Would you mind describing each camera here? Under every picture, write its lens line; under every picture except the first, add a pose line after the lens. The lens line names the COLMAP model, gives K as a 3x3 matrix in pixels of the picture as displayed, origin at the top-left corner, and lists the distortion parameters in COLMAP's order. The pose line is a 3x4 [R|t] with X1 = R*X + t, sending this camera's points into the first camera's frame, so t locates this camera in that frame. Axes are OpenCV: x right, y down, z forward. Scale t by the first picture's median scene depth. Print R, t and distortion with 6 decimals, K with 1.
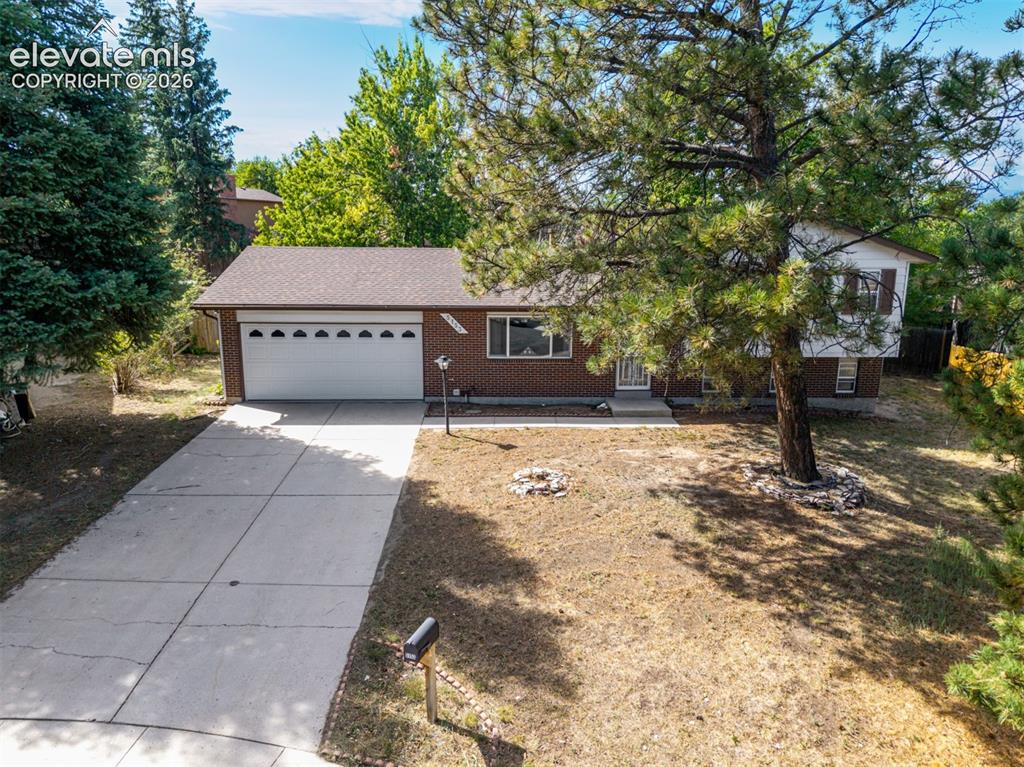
lens RADIAL K [[686.3, 0, 512.0], [0, 686.3, 383.5], [0, 0, 1]] dist [0.007188, -0.003870]
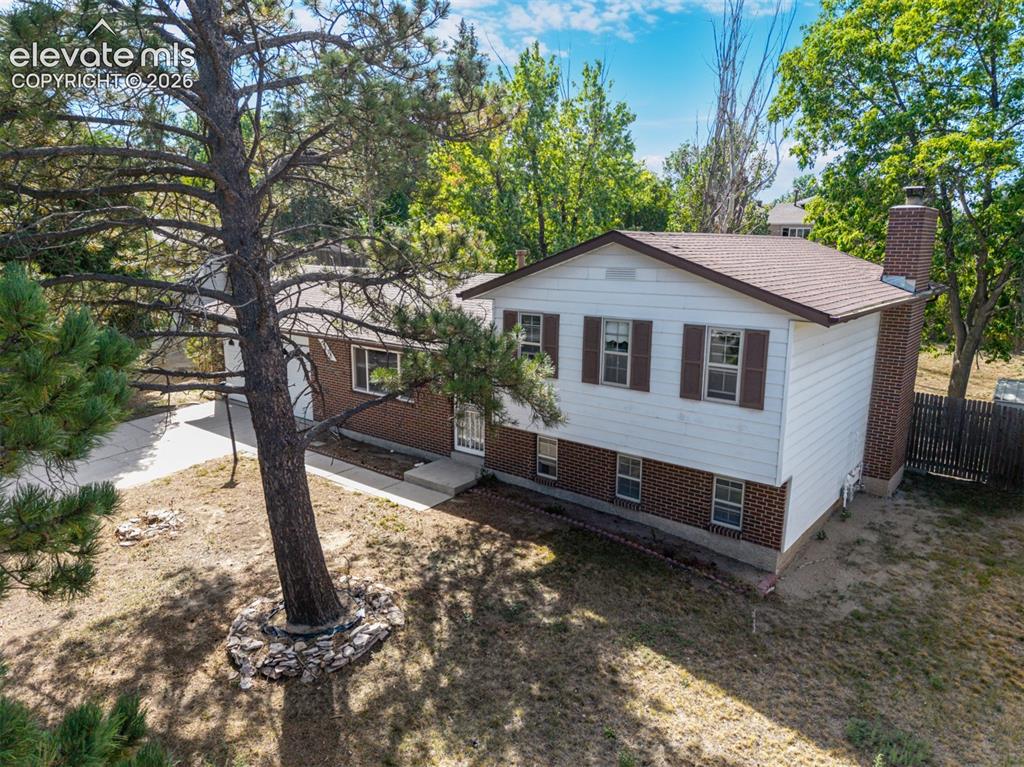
lens RADIAL K [[686.3, 0, 512.0], [0, 686.3, 383.5], [0, 0, 1]] dist [0.007188, -0.003870]
pose [[0.749346, 0.128566, -0.649578, 1.052585], [-0.125548, 0.990762, 0.051263, -0.172997], [0.650168, 0.043140, 0.758564, 0.602880]]
